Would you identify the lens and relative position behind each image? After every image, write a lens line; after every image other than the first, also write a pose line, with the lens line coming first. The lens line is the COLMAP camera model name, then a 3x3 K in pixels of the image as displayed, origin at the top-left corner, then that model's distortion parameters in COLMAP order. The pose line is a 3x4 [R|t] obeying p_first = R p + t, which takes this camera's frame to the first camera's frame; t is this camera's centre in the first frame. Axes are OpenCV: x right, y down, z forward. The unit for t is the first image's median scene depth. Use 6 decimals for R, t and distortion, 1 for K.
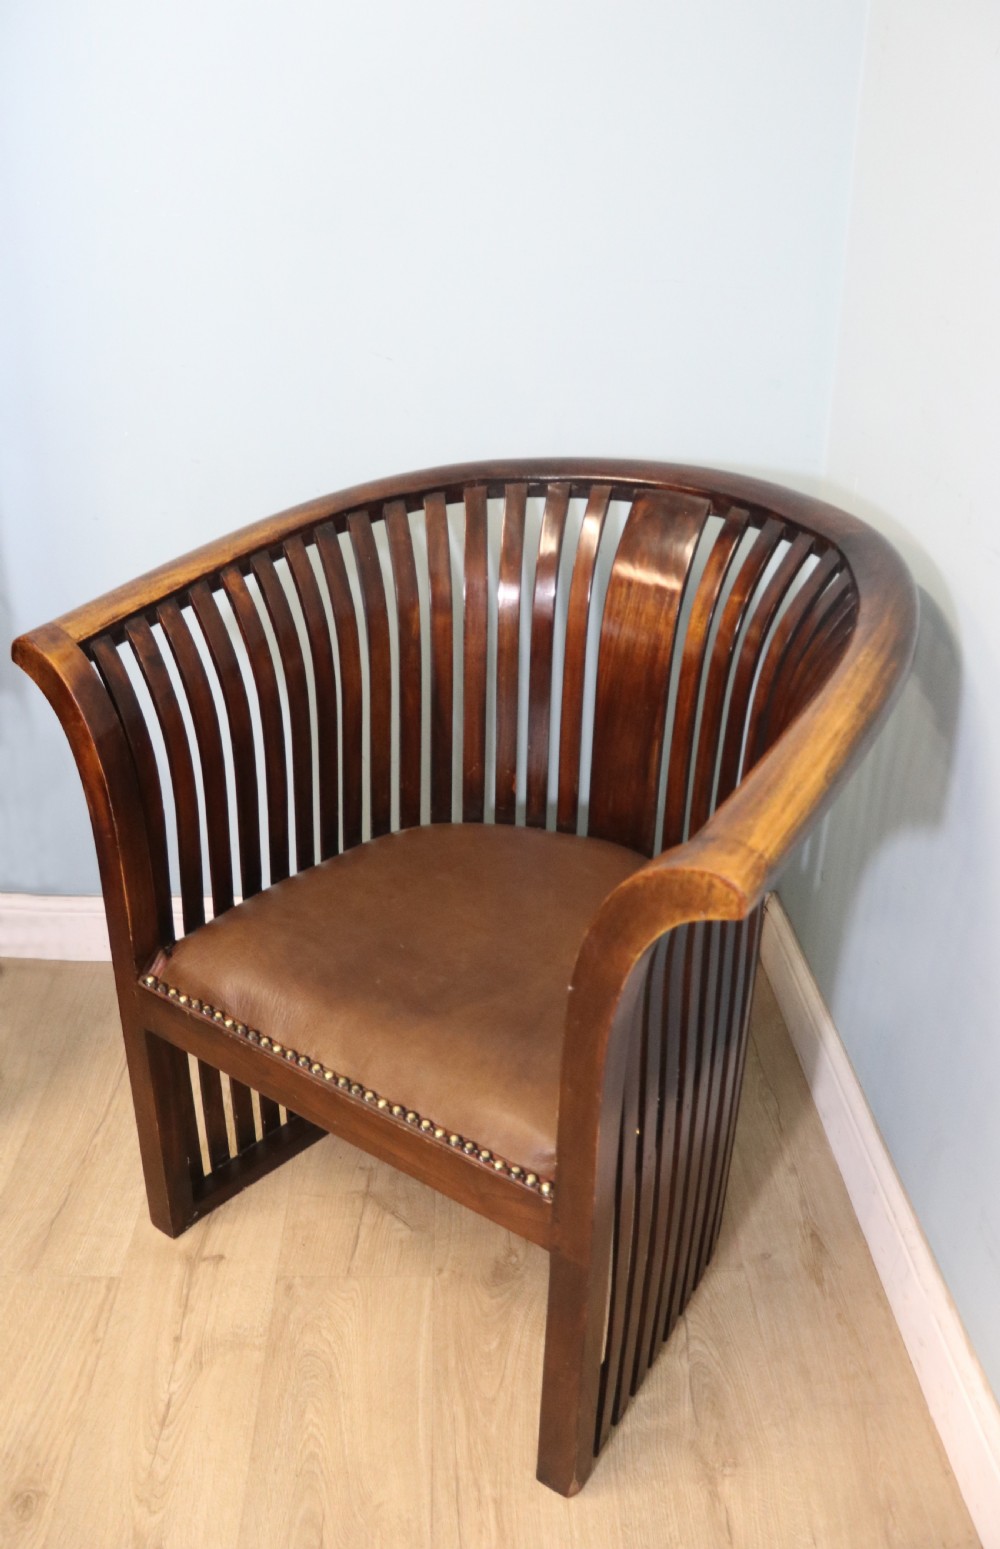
lens RADIAL K [[1232.0, 0, 498.7], [0, 1232.0, 736.8], [0, 0, 1]] dist [-0.170599, 0.104972]
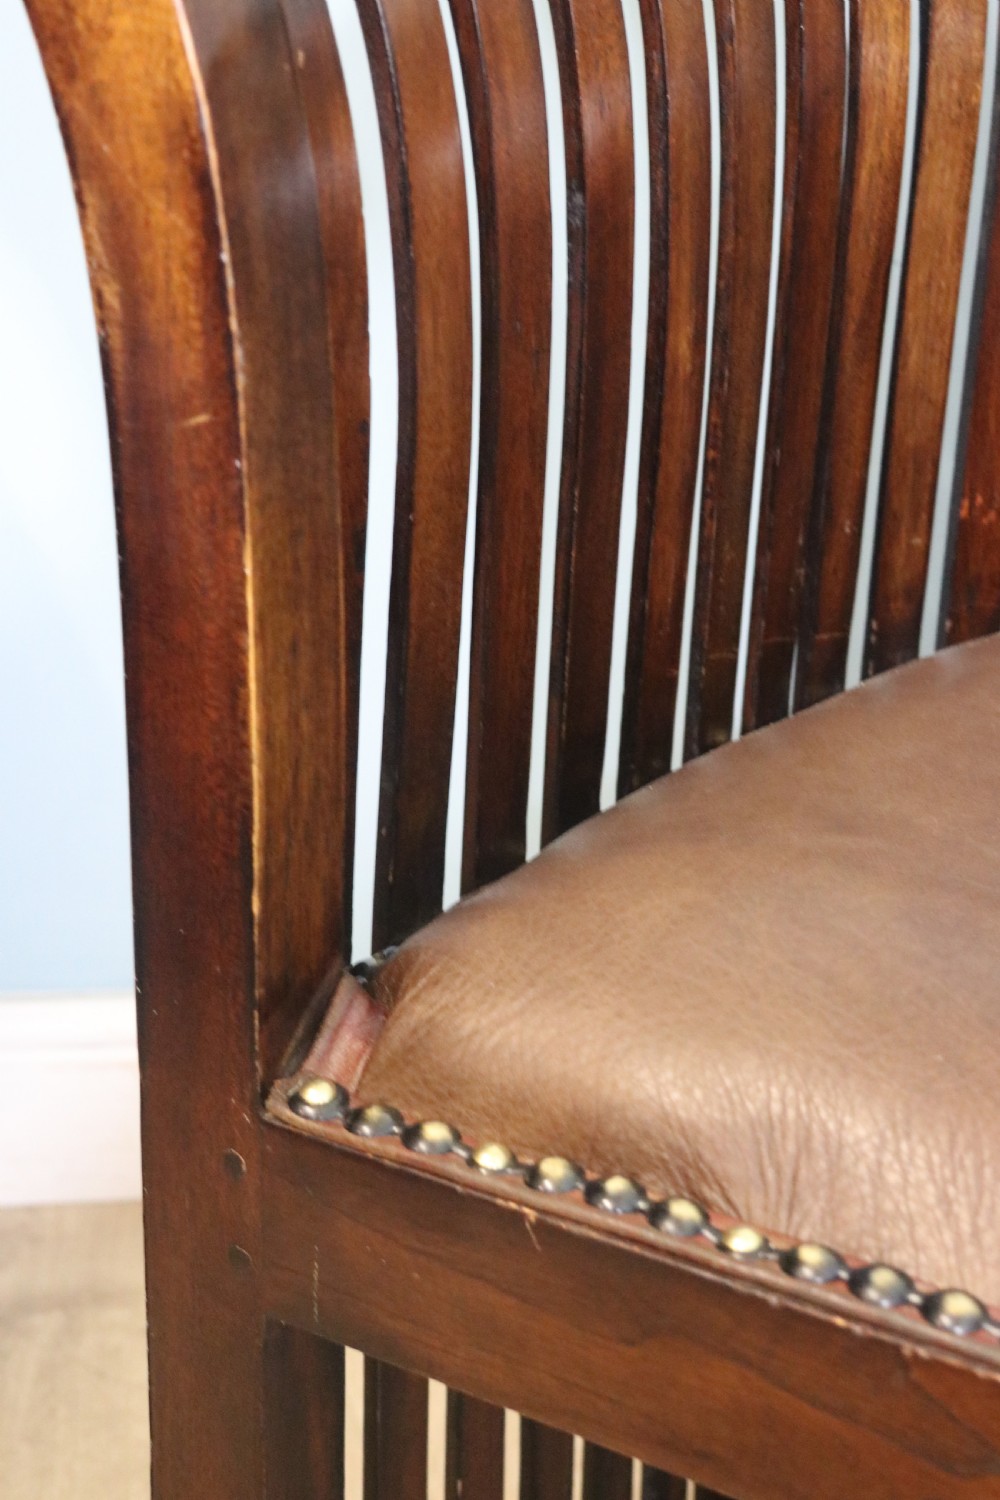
lens RADIAL K [[2290.2, 0, 500.7], [0, 2290.2, 752.4], [0, 0, 1]] dist [0.051832, 0.072140]
pose [[0.998132, -0.020891, 0.057411, -0.284553], [0.024701, 0.997481, -0.066489, 0.169611], [-0.055877, 0.067783, 0.996134, 0.561505]]
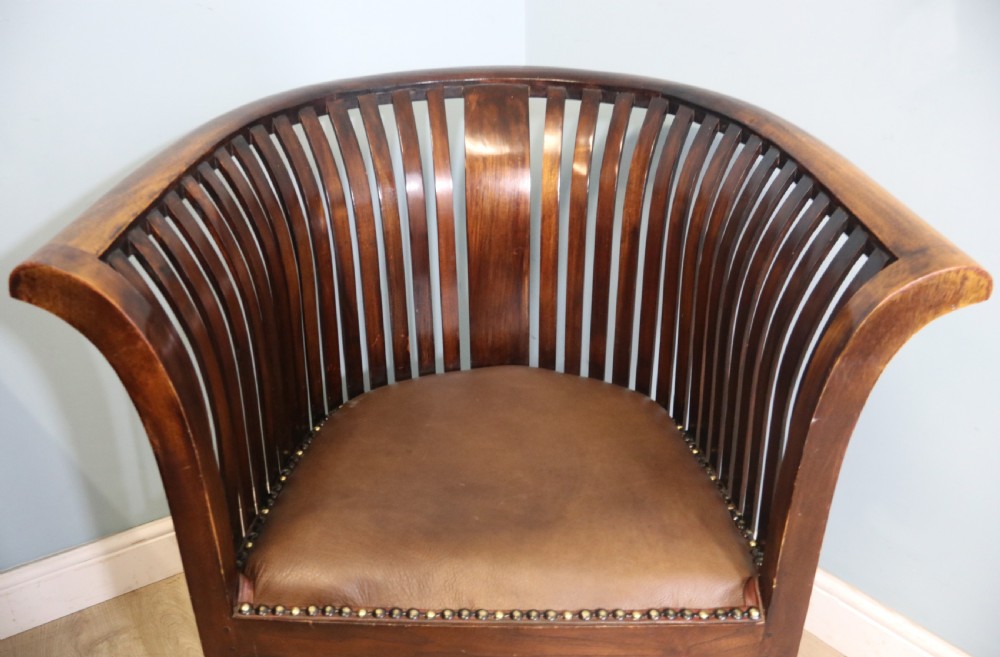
lens RADIAL K [[764.0, 0, 478.2], [0, 764.0, 345.2], [0, 0, 1]] dist [-0.177430, 0.110311]
pose [[0.833155, -0.241957, 0.497302, -0.382778], [0.247489, 0.967272, 0.055984, 0.018019], [-0.494572, 0.076433, 0.865769, 0.412408]]
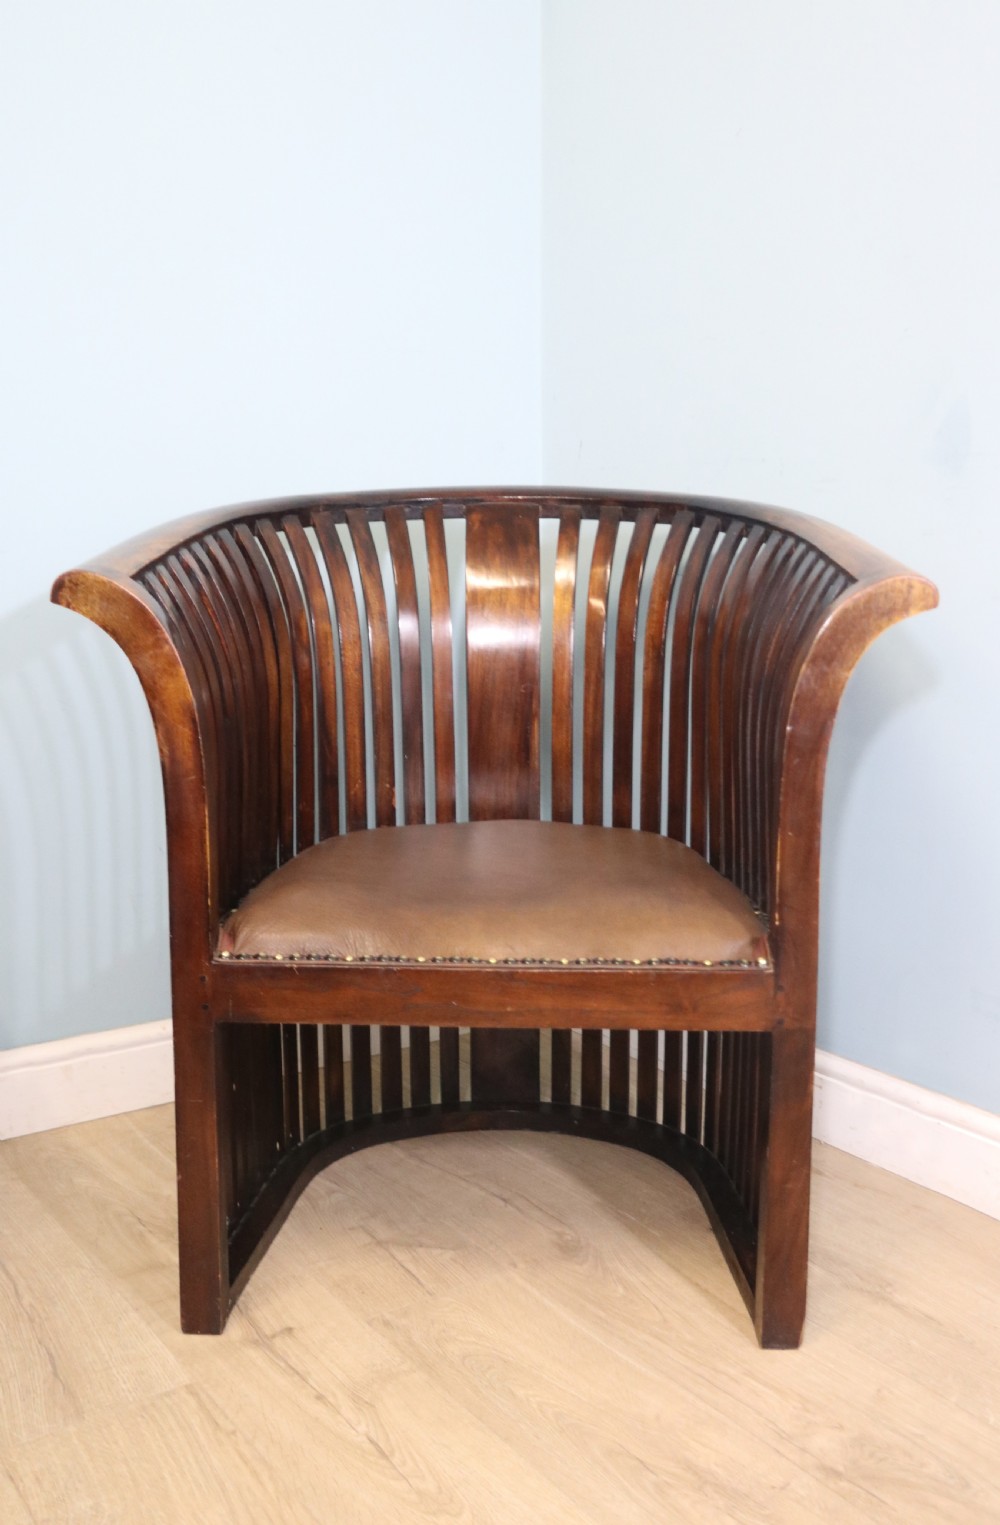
lens RADIAL K [[1420.6, 0, 469.6], [0, 1420.6, 759.7], [0, 0, 1]] dist [-0.109801, 0.147817]
pose [[0.842978, -0.094725, 0.529542, -0.691175], [0.232793, 0.951666, -0.200347, 0.323227], [-0.484969, 0.292162, 0.824285, 0.016749]]
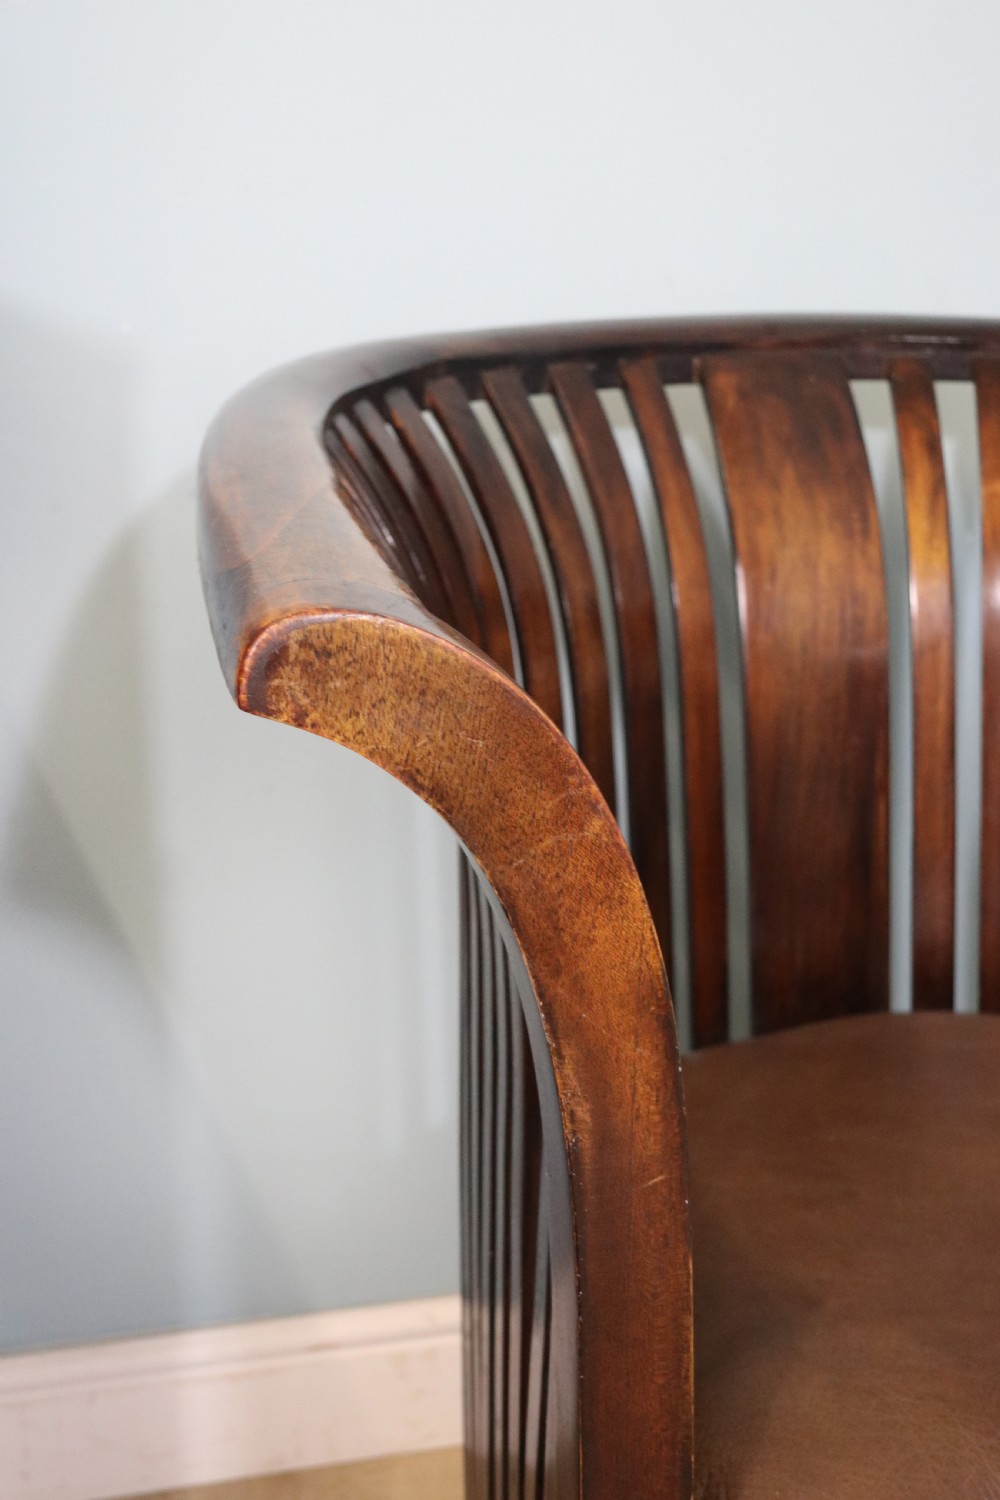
lens RADIAL K [[1923.0, 0, 499.0], [0, 1923.0, 752.4], [0, 0, 1]] dist [0.002502, 0.041840]
pose [[0.683503, -0.168043, 0.710342, -0.676998], [0.325456, 0.941216, -0.090499, 0.007788], [-0.653378, 0.293041, 0.698015, 0.622588]]
